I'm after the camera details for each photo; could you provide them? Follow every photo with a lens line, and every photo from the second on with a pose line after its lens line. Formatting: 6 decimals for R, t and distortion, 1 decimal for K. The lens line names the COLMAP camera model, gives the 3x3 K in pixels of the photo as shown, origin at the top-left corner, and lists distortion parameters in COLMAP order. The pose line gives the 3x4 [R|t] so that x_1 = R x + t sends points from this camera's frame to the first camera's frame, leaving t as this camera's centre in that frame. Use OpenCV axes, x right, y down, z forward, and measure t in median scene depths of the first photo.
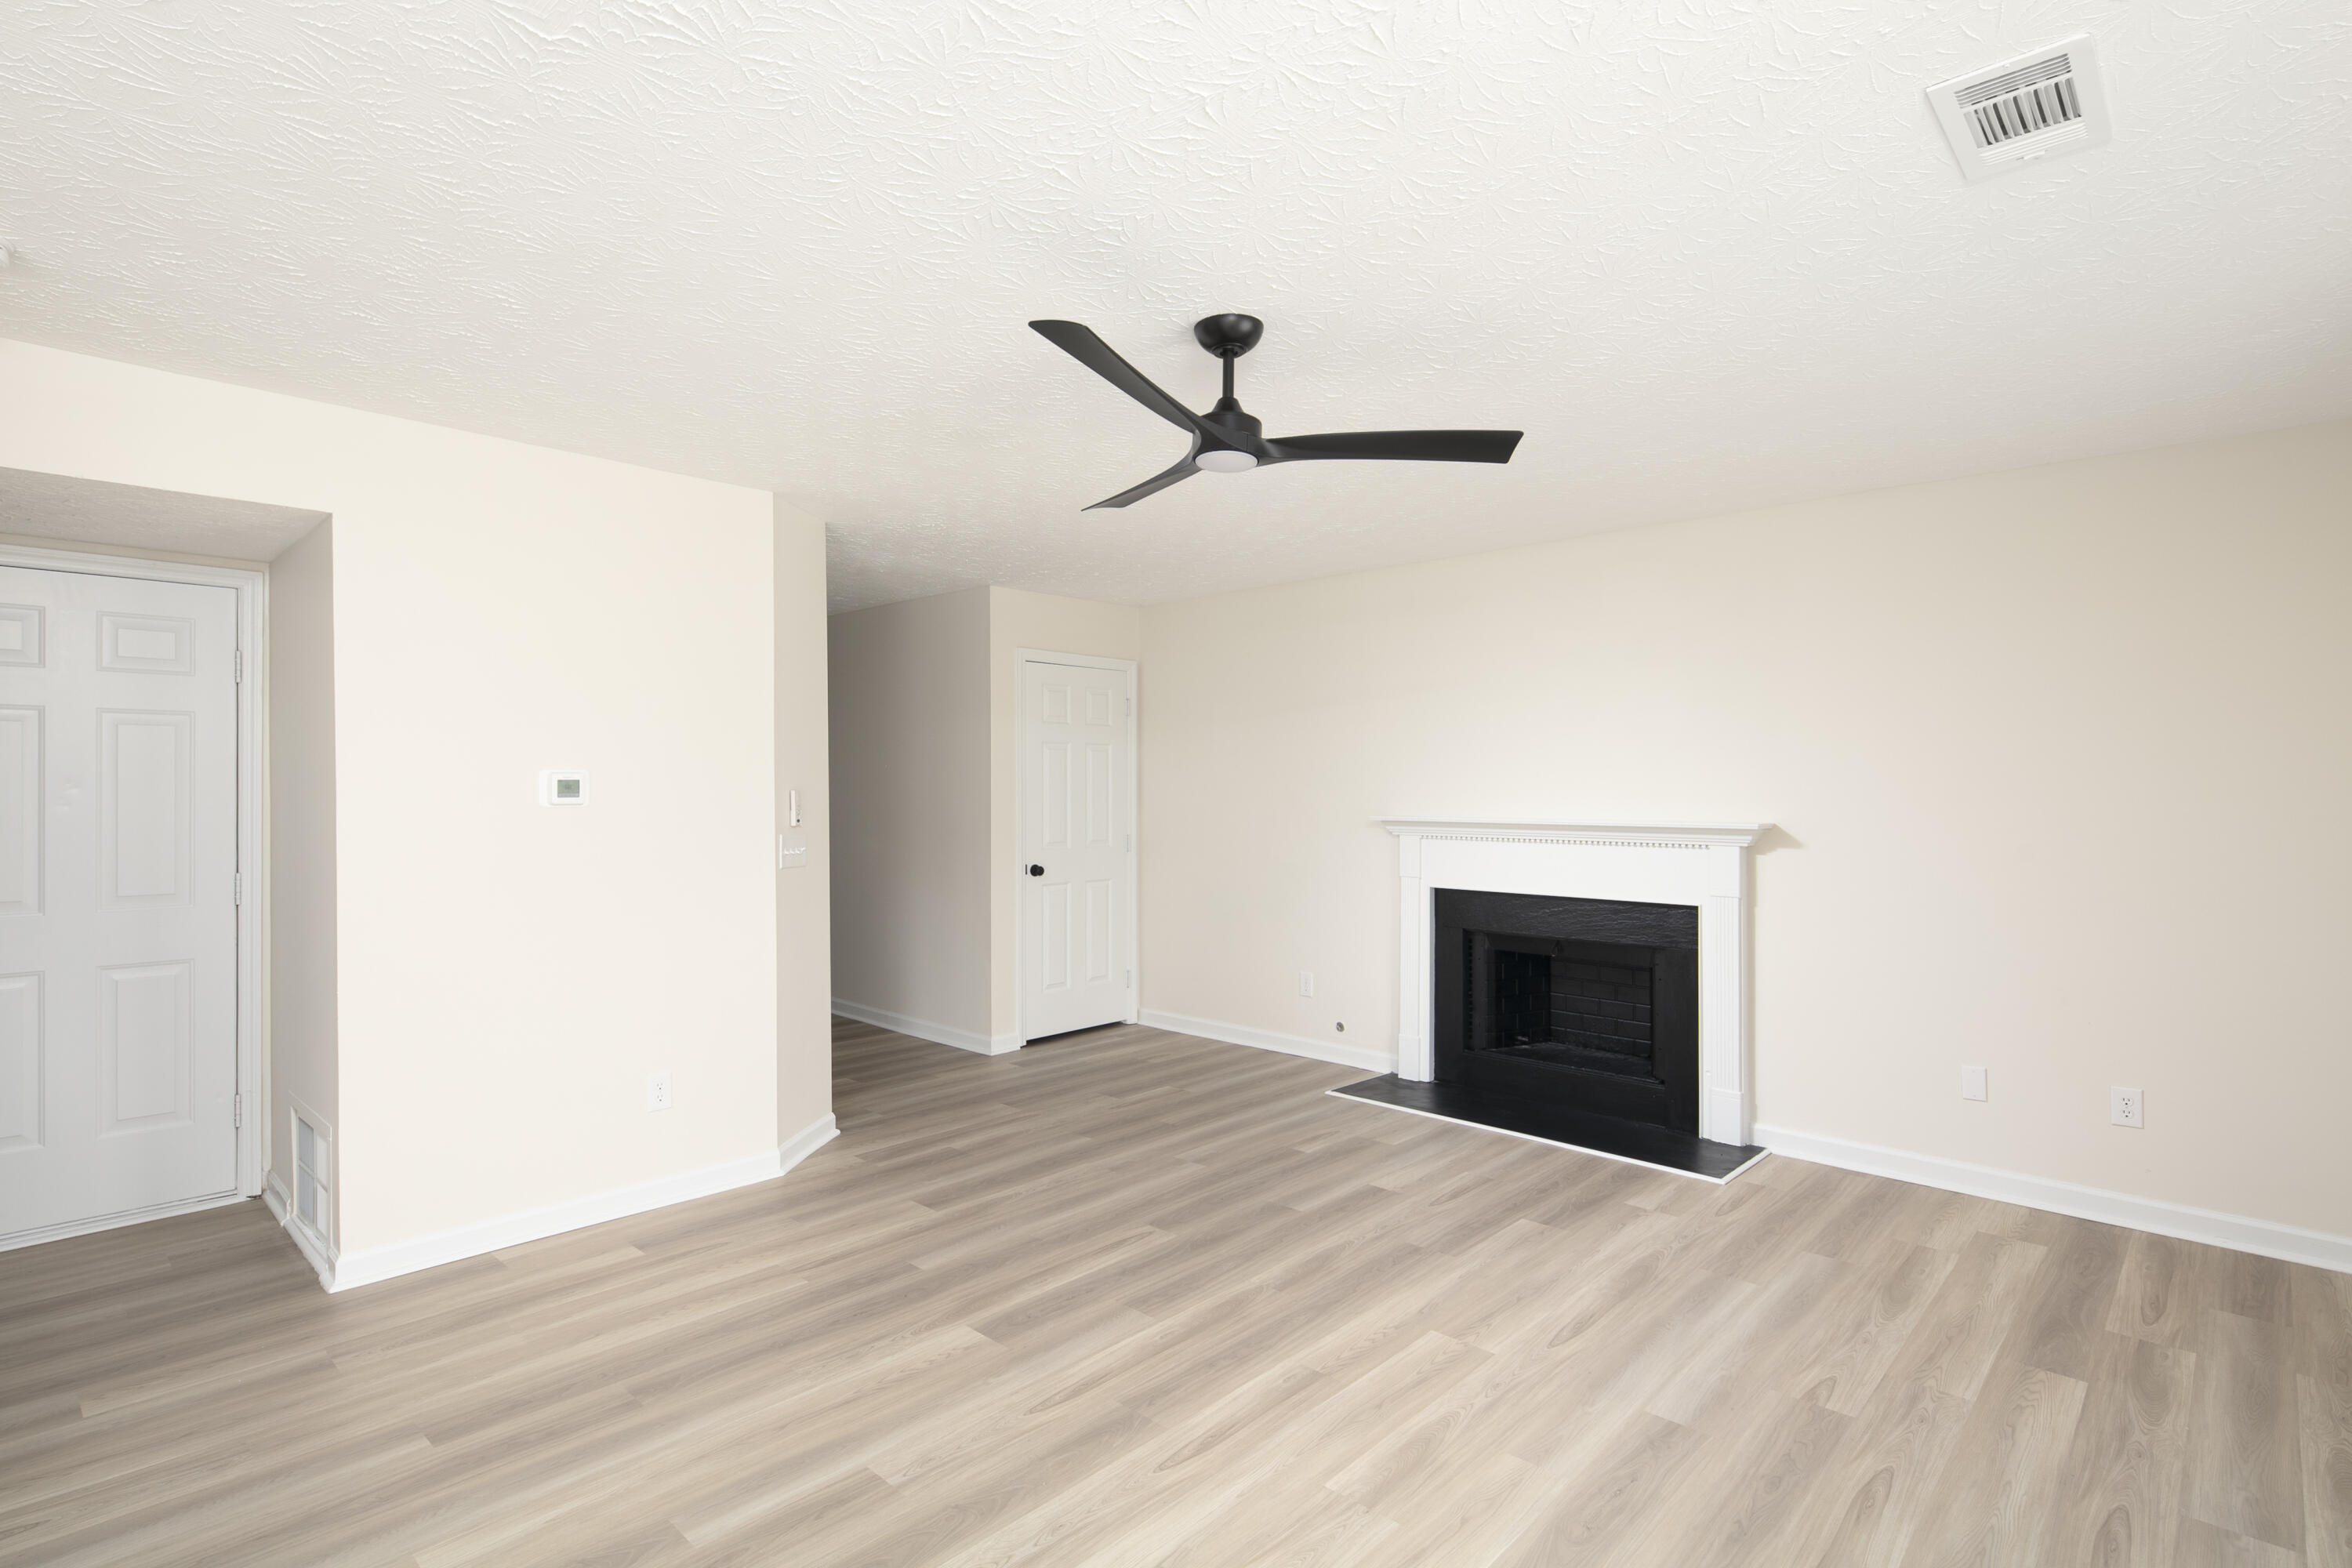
lens RADIAL K [[1142.0, 0, 1186.5], [0, 1142.0, 793.2], [0, 0, 1]] dist [0.002916, -0.002916]
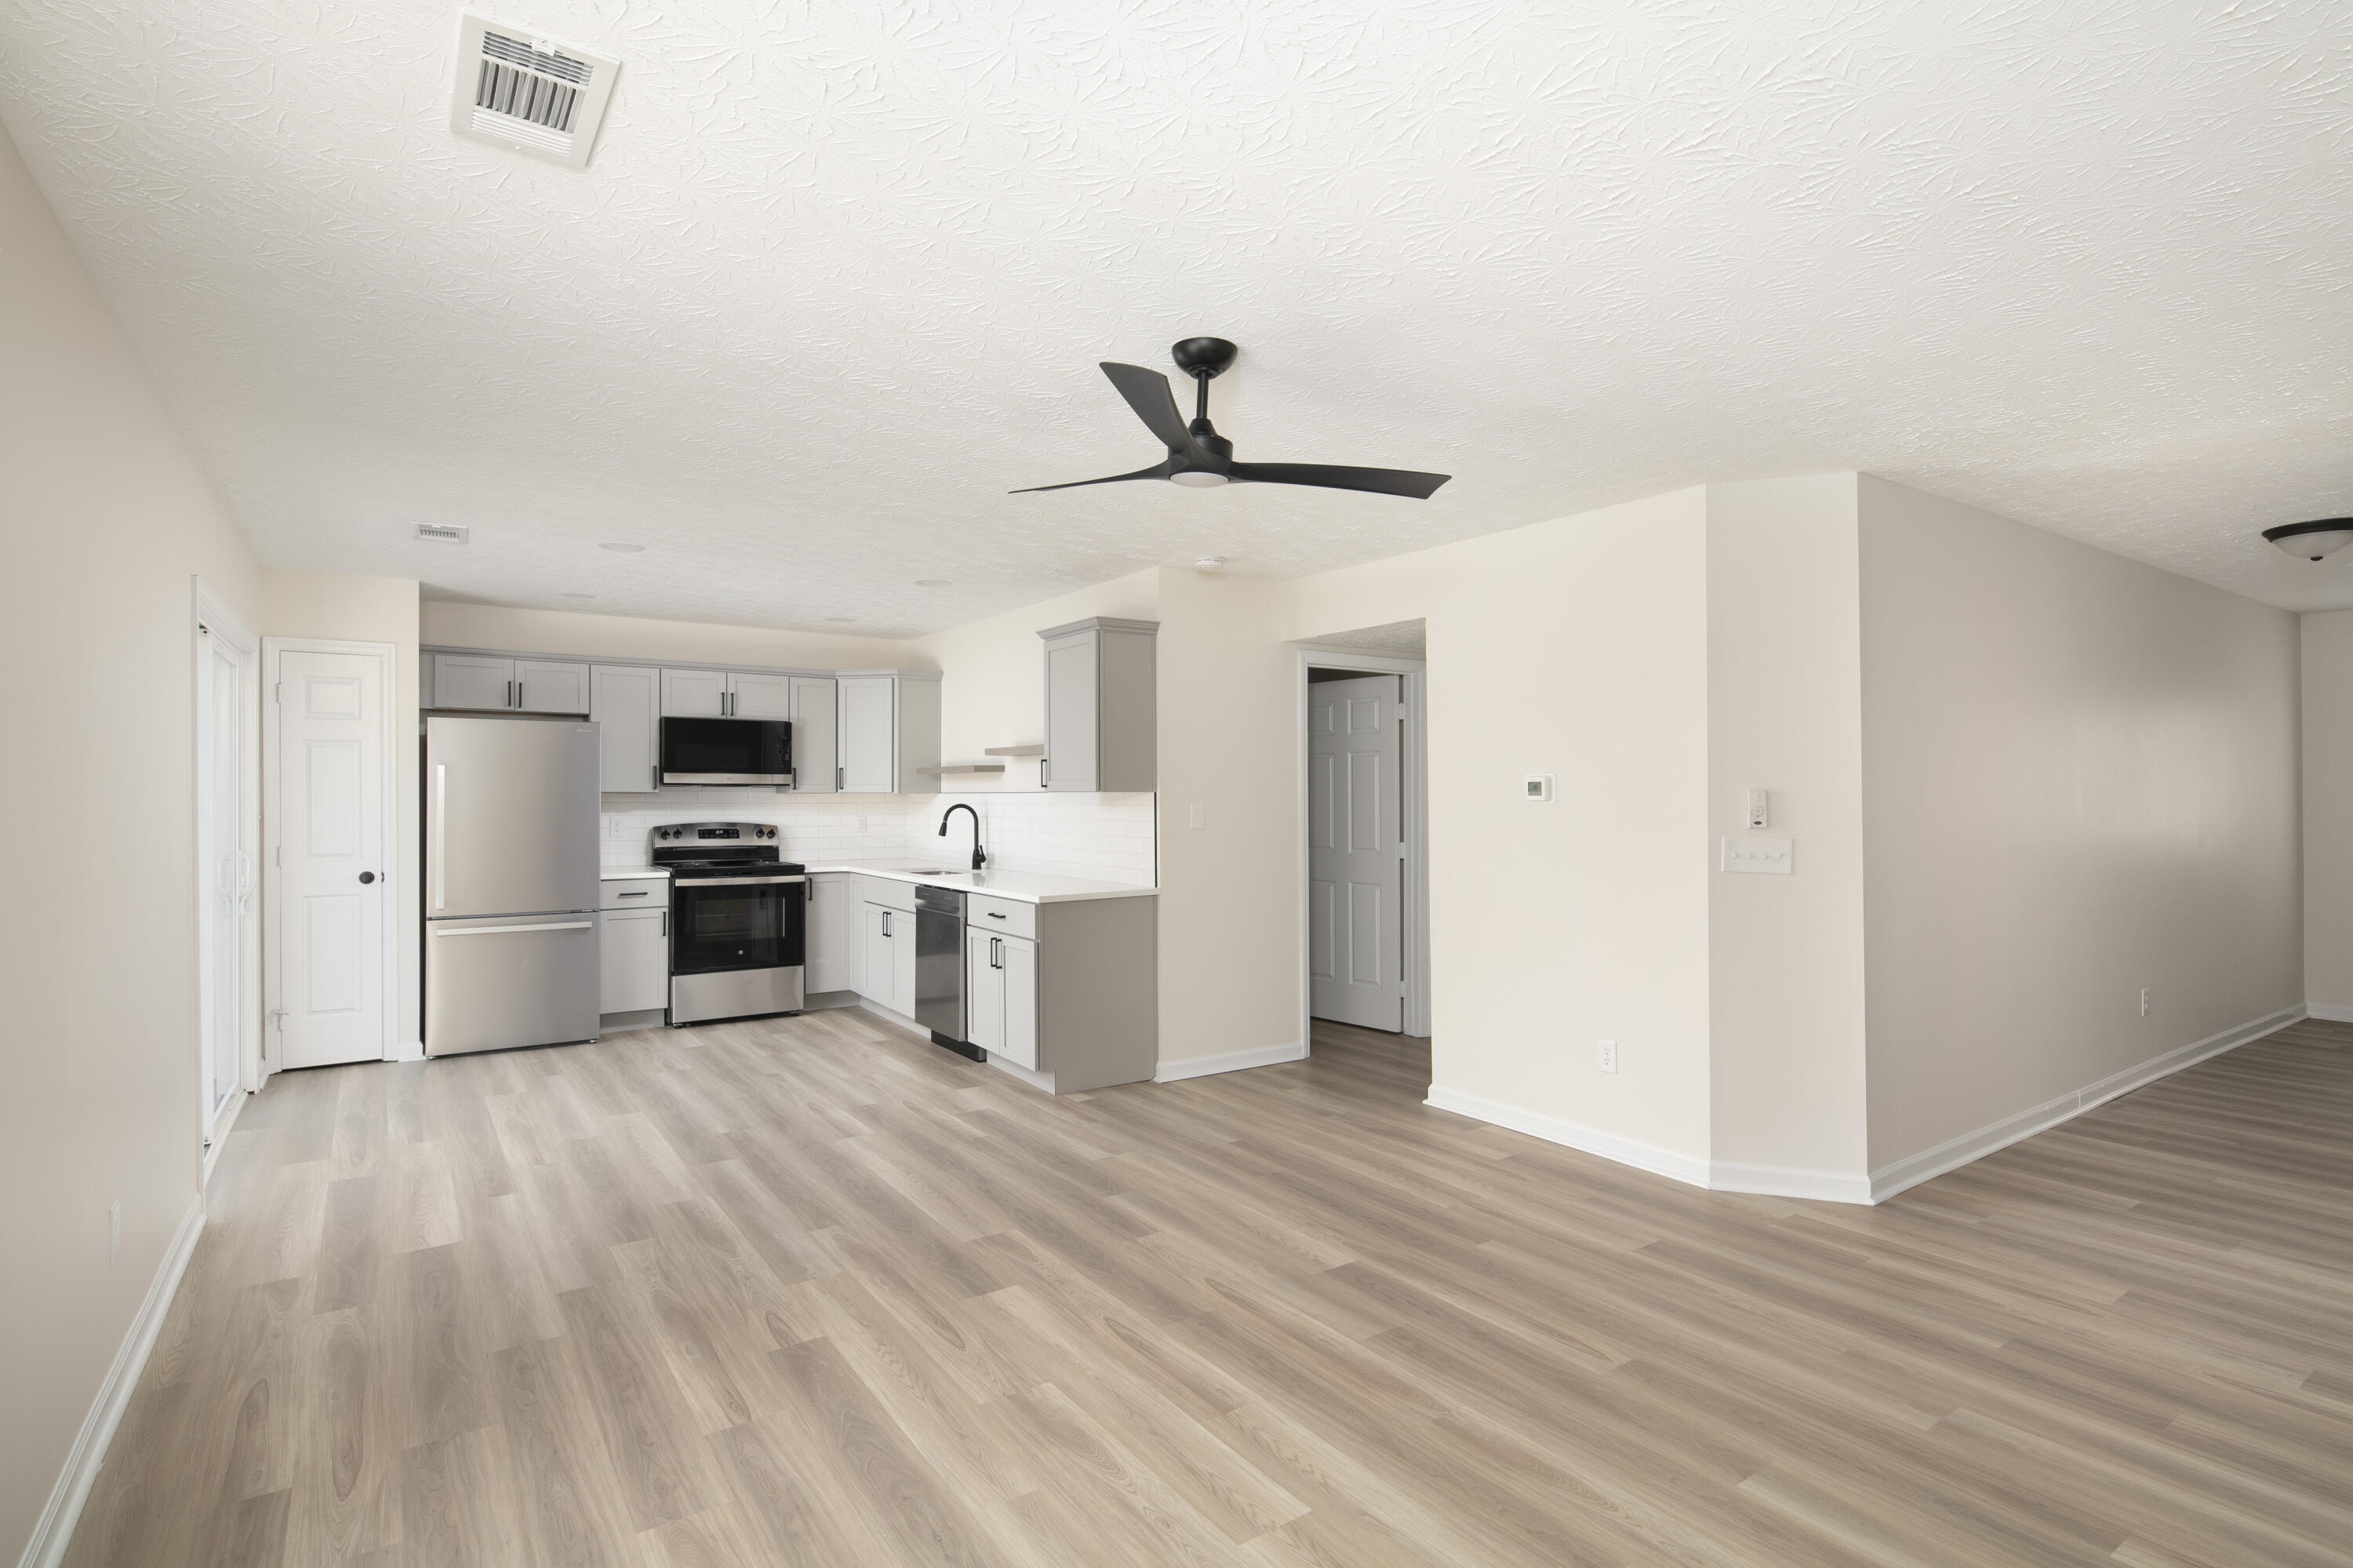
lens RADIAL K [[1142.5, 0, 1169.8], [0, 1142.5, 791.3], [0, 0, 1]] dist [0.002916, -0.002916]
pose [[-0.211804, -0.000347, -0.977312, 0.828288], [-0.005497, 0.999985, 0.000836, 0.000202], [0.977297, 0.005550, -0.211803, 0.914329]]
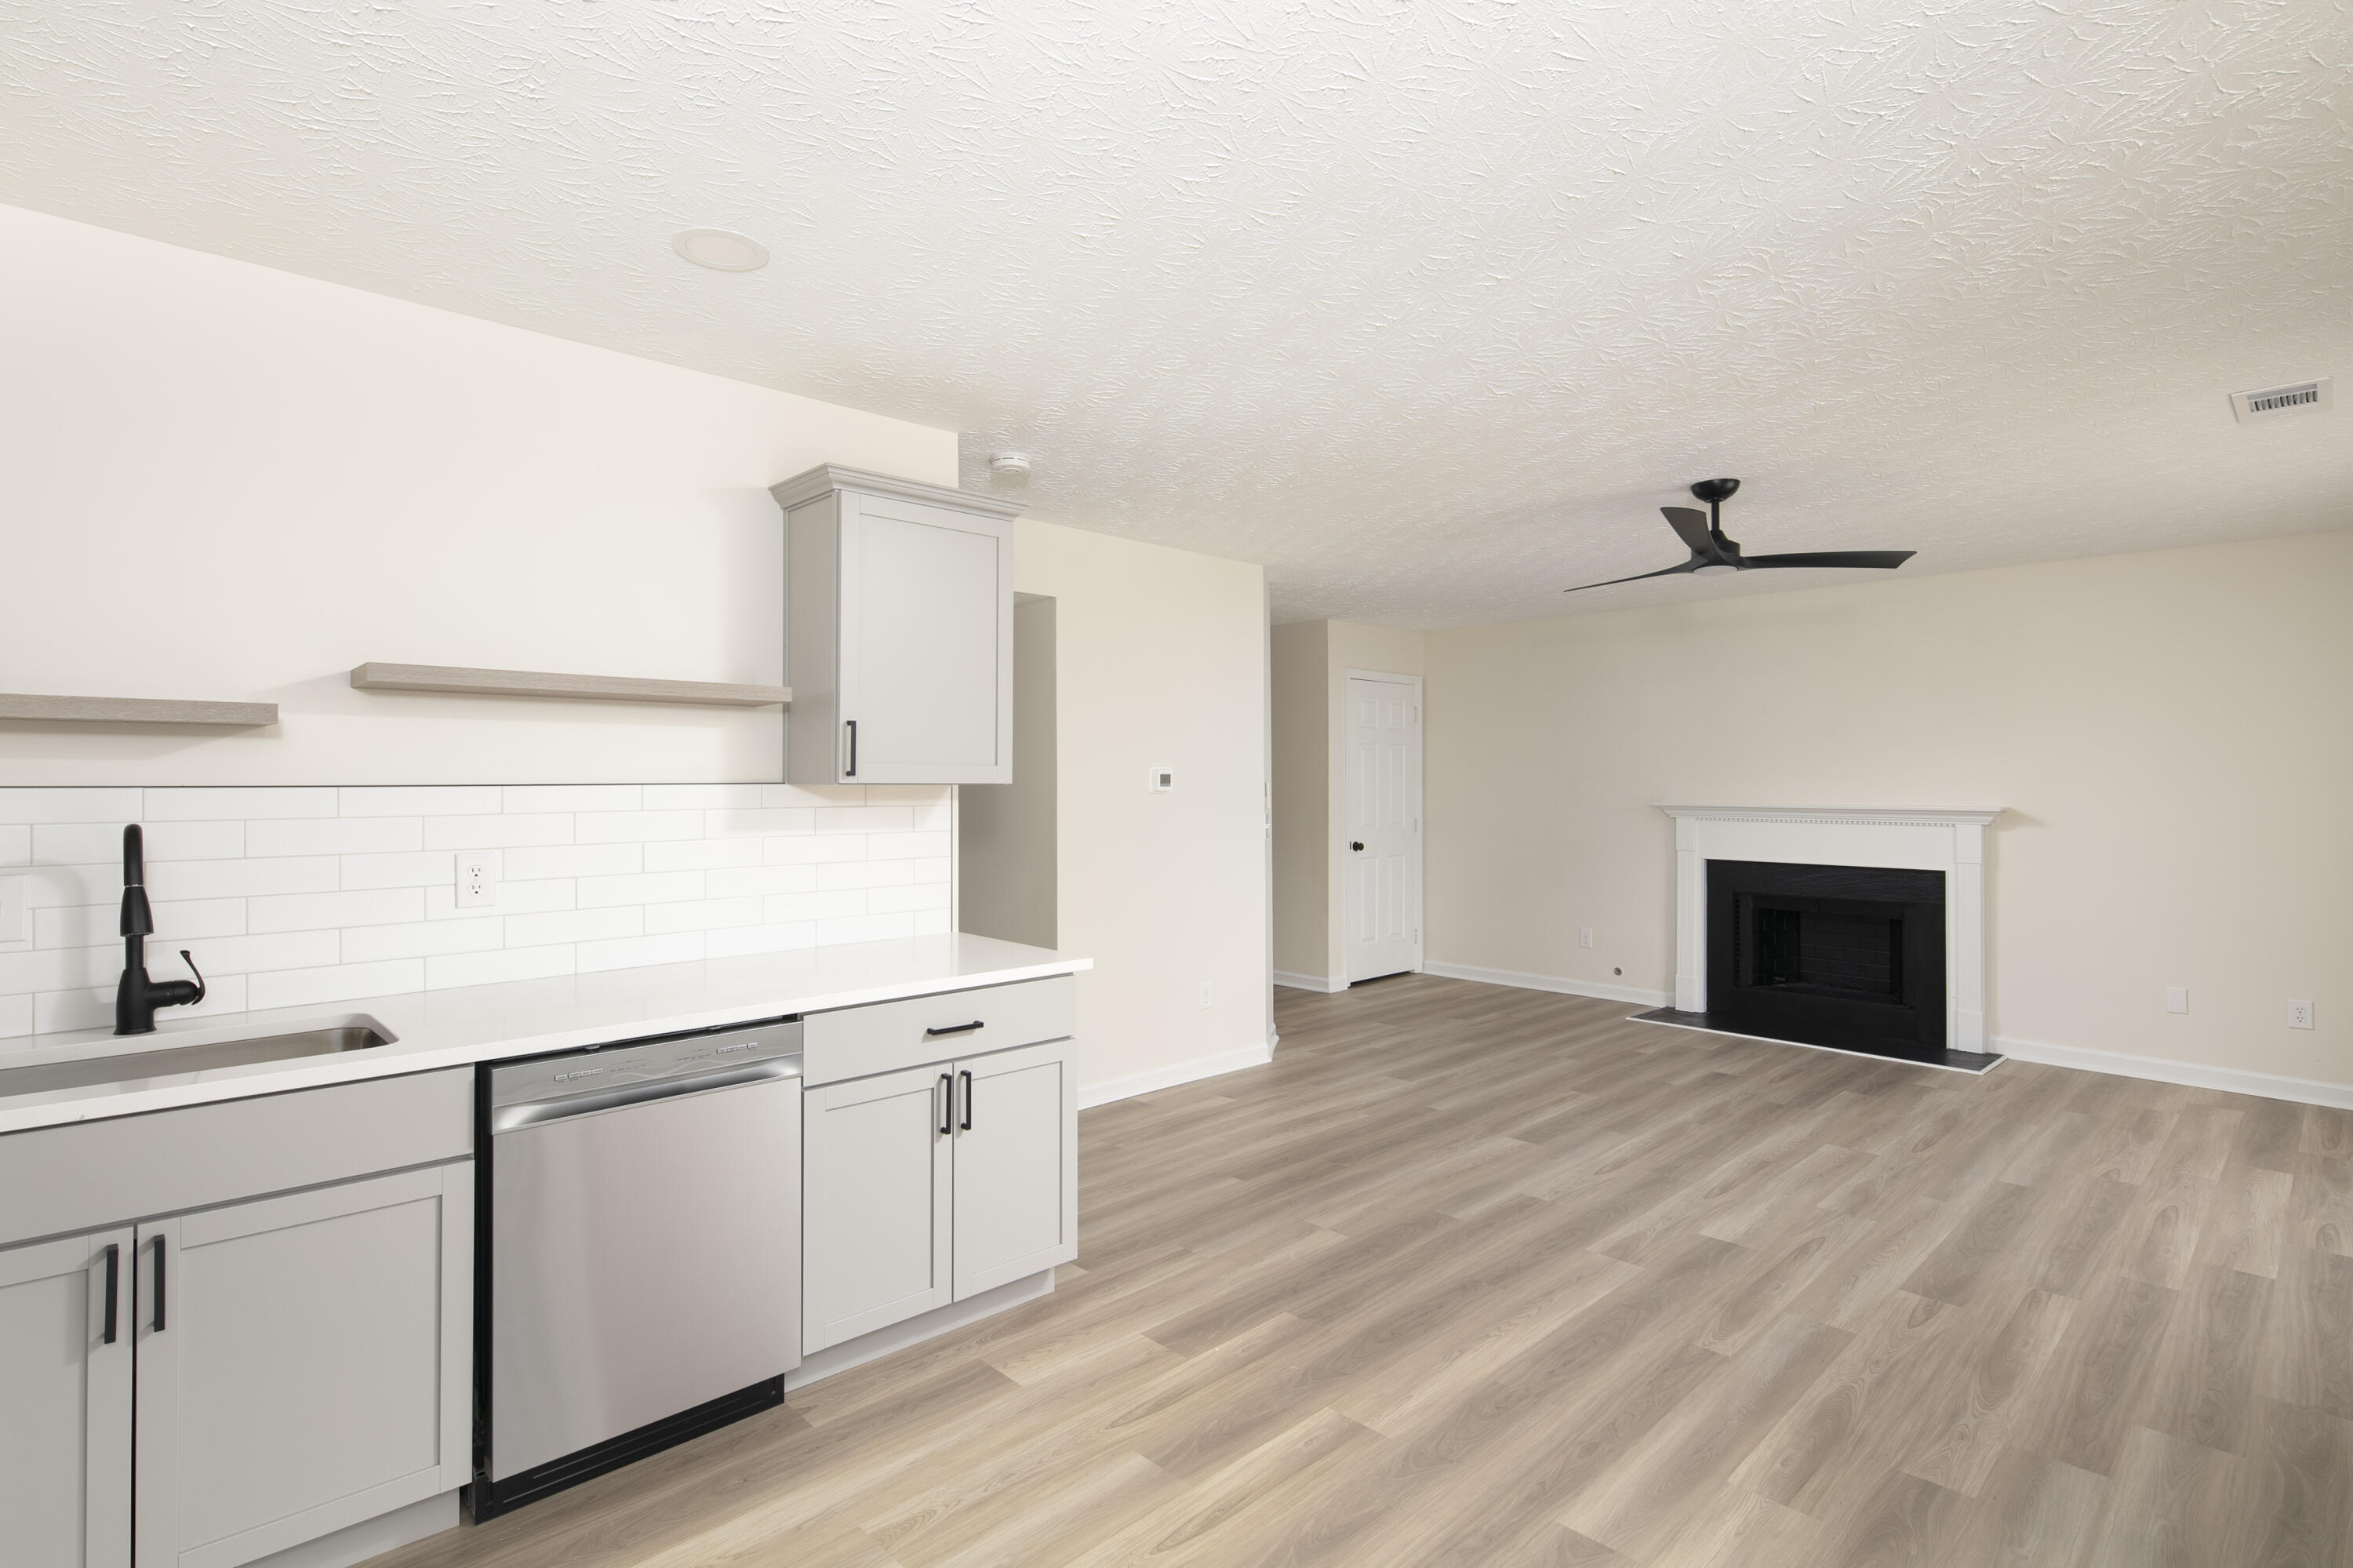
lens RADIAL K [[1142.5, 0, 1176.8], [0, 1142.5, 779.1], [0, 0, 1]] dist [0.002916, -0.002916]
pose [[0.998785, 0.000644, -0.049274, -0.477275], [-0.000952, 0.999980, -0.006243, 0.004372], [0.049269, 0.006282, 0.998766, -0.456002]]
